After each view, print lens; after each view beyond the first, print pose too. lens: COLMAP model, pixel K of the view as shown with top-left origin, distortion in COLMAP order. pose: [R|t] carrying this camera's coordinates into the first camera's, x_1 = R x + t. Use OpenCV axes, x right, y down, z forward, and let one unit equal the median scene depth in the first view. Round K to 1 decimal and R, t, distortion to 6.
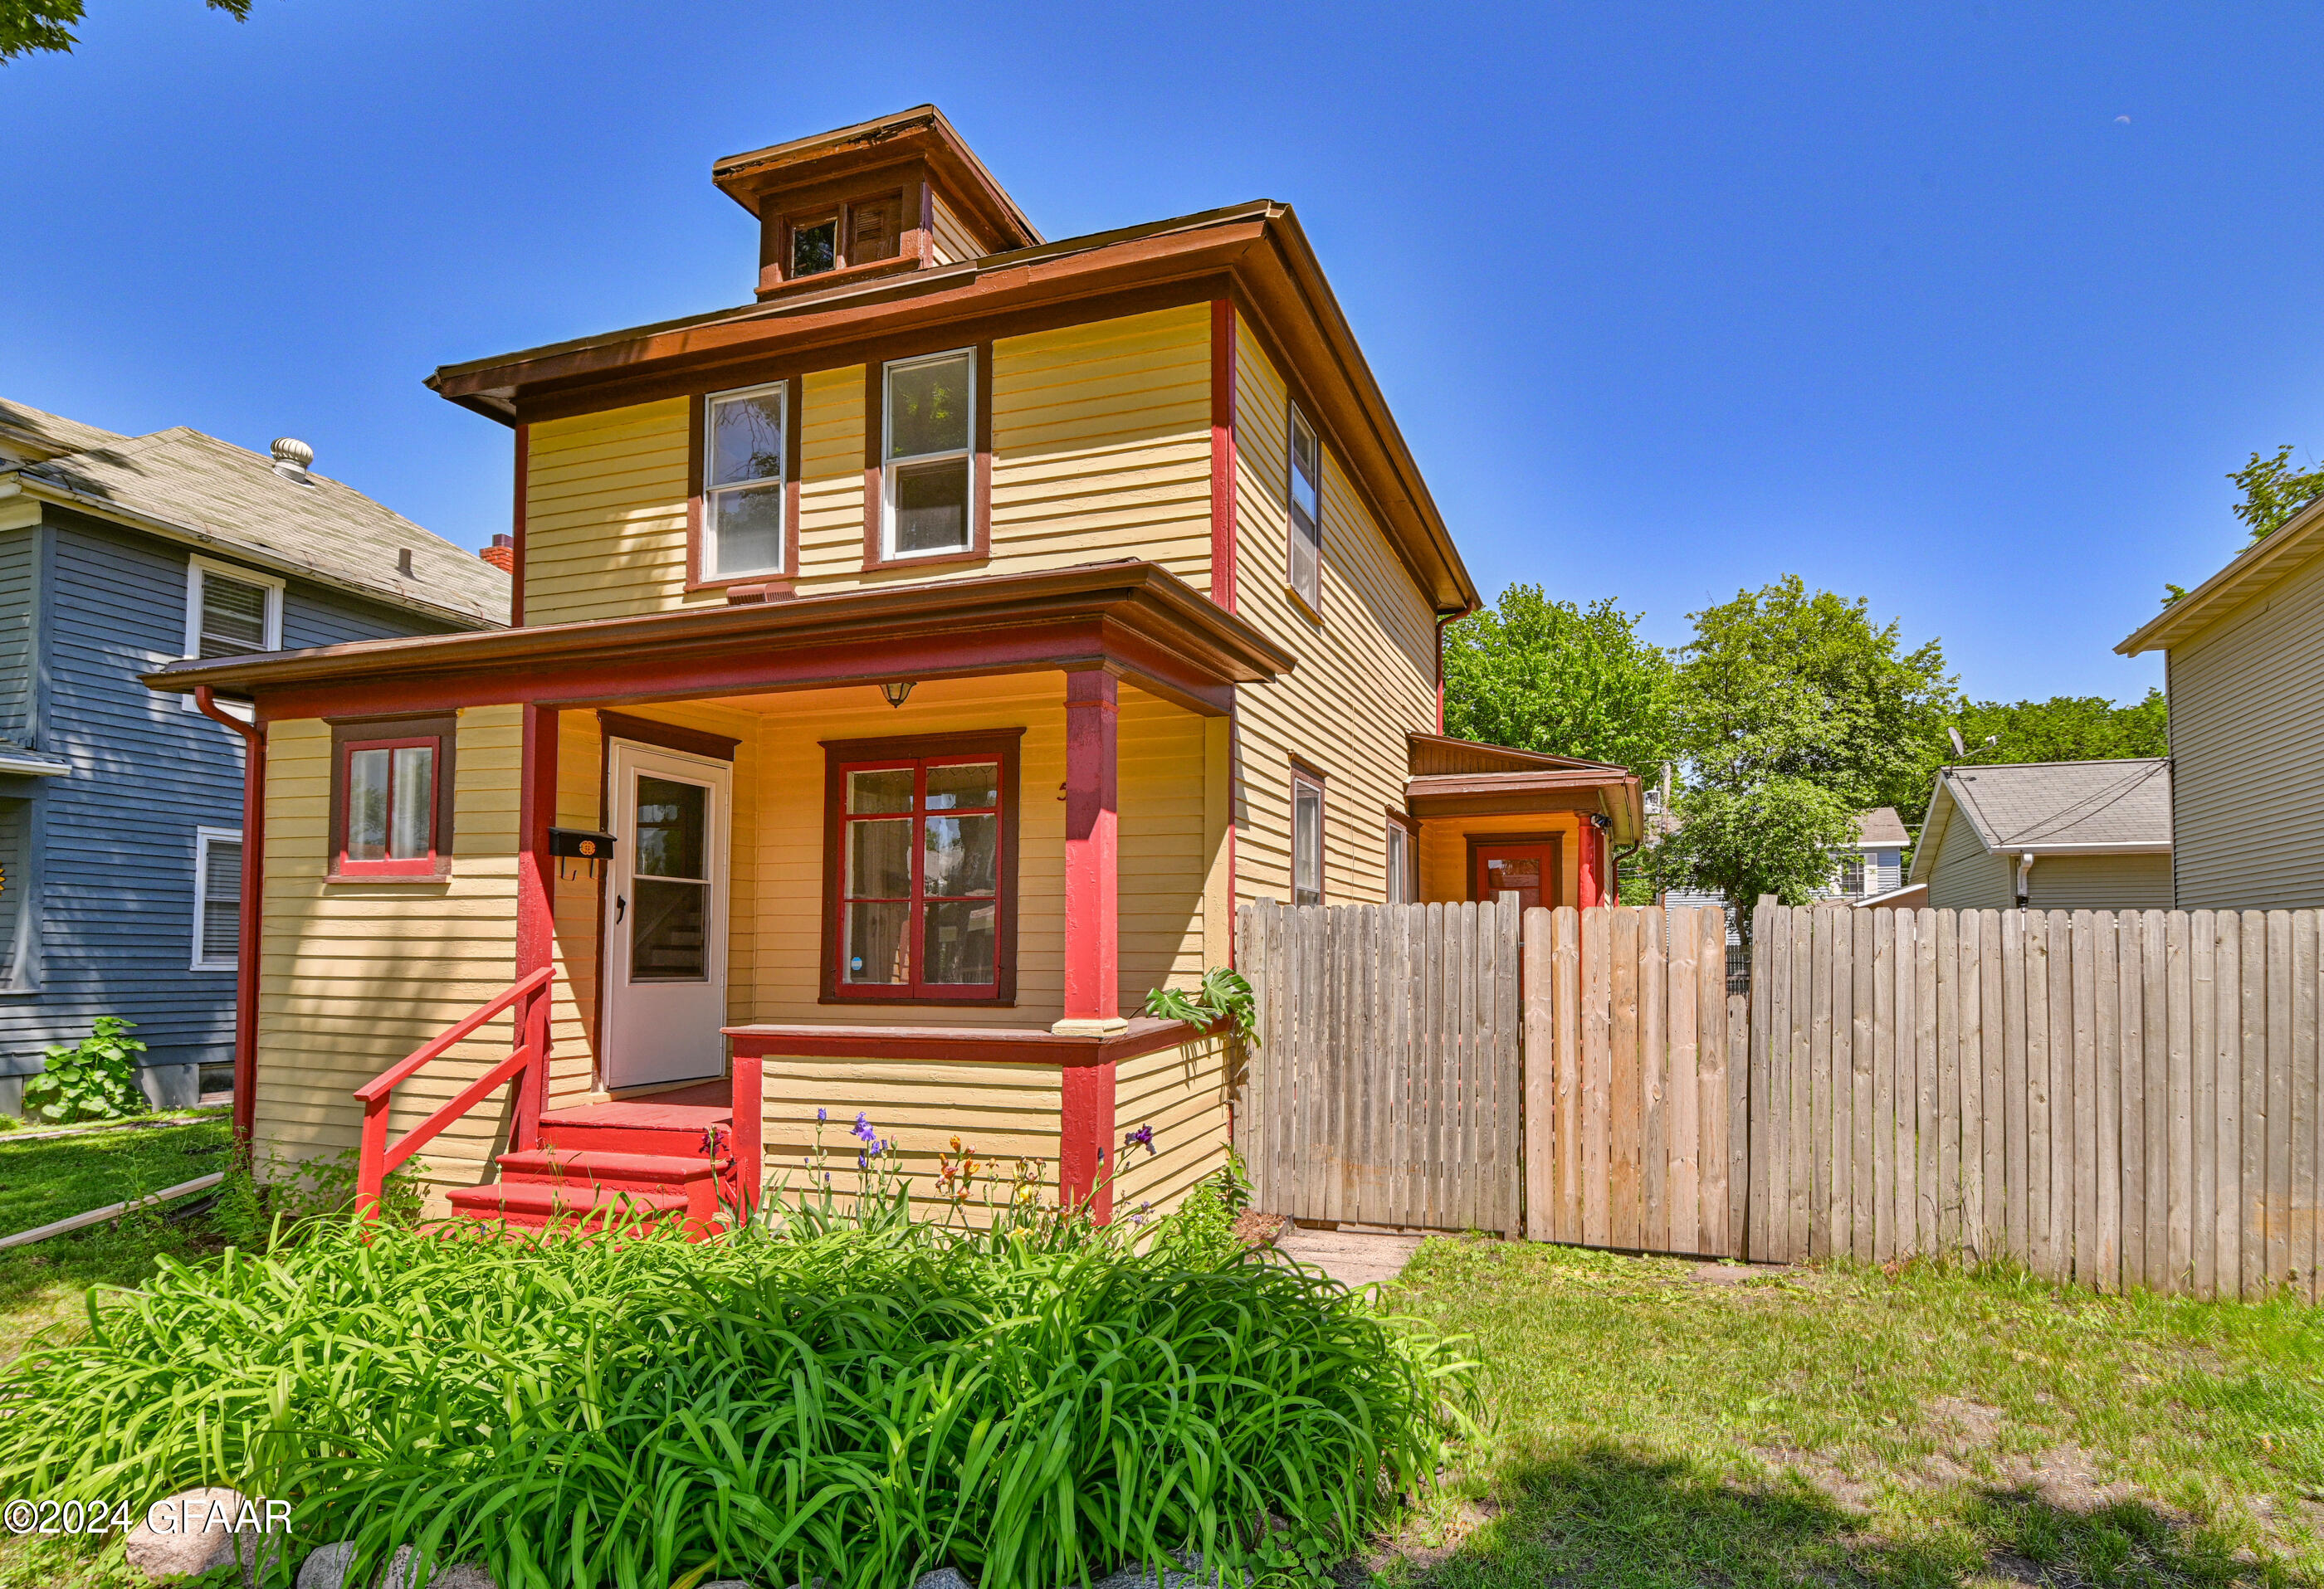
lens RADIAL K [[1144.8, 0, 1162.0], [0, 1144.8, 794.5], [0, 0, 1]] dist [0.000157, -0.000932]
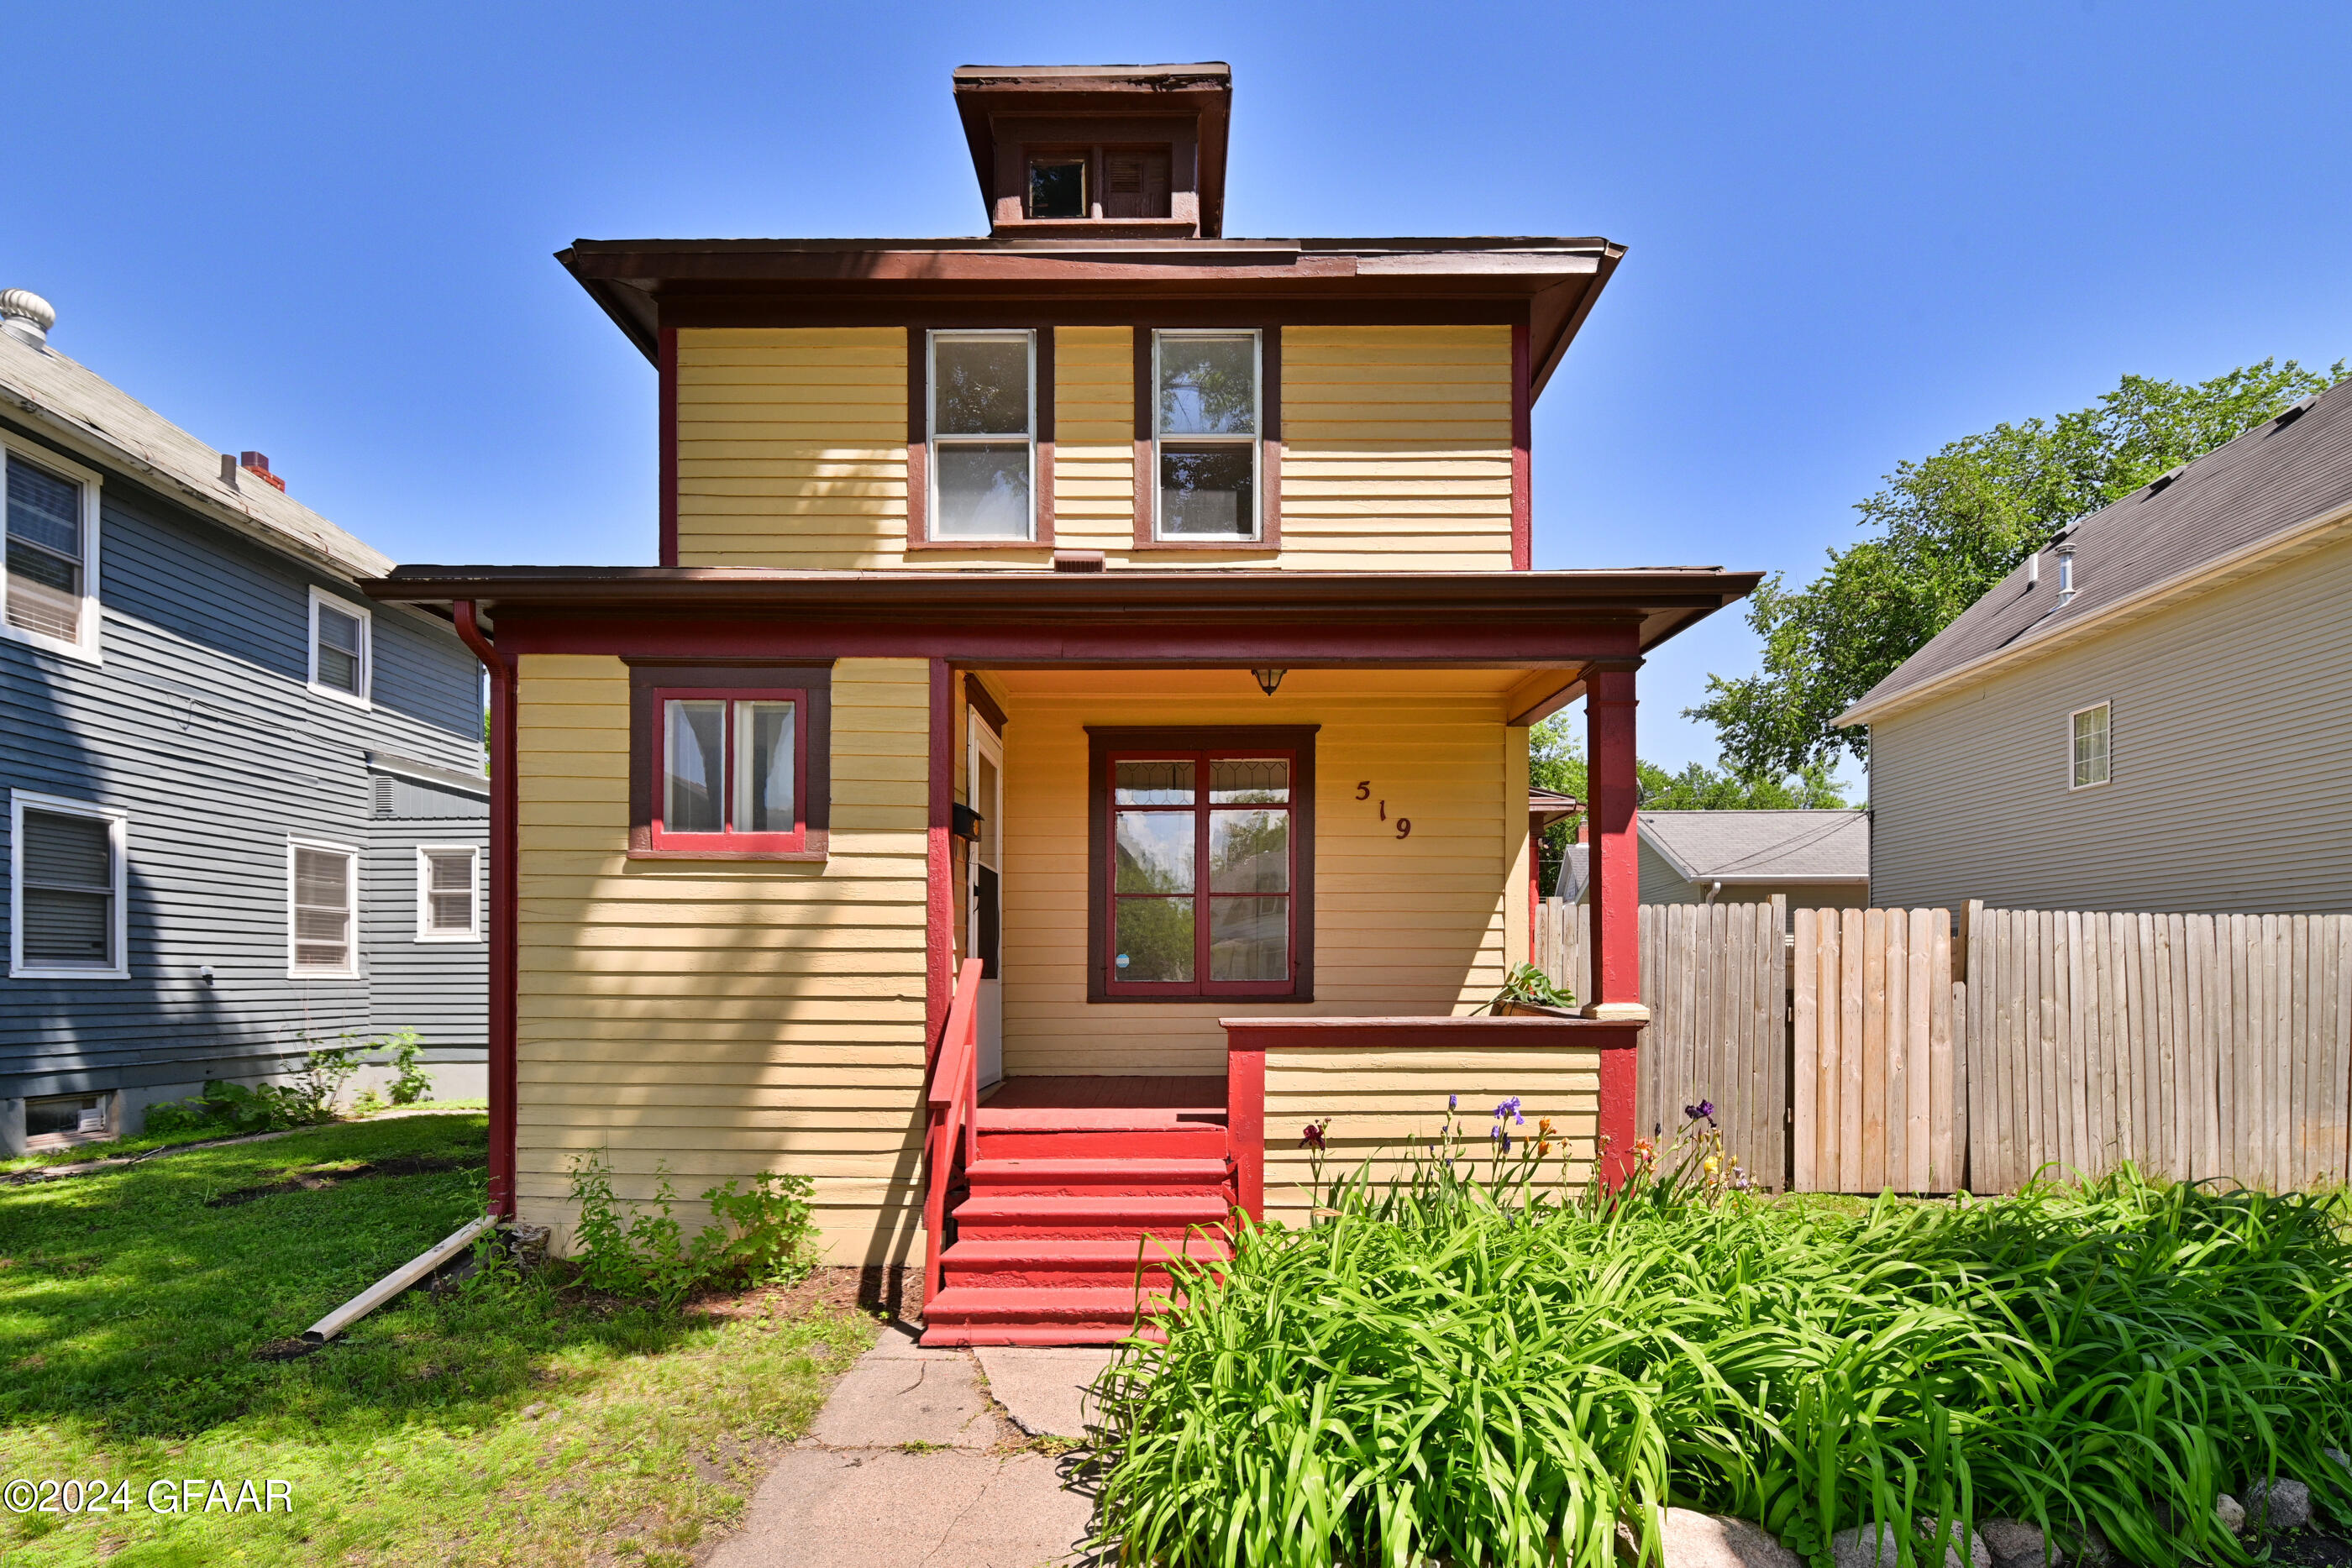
lens RADIAL K [[1099.2, 0, 1170.4], [0, 1099.2, 862.0], [0, 0, 1]] dist [0.006744, -0.009777]
pose [[0.951912, 0.027063, 0.305173, -0.543948], [-0.039656, 0.998595, 0.035141, 0.033115], [-0.303794, -0.045554, 0.951648, 0.120110]]
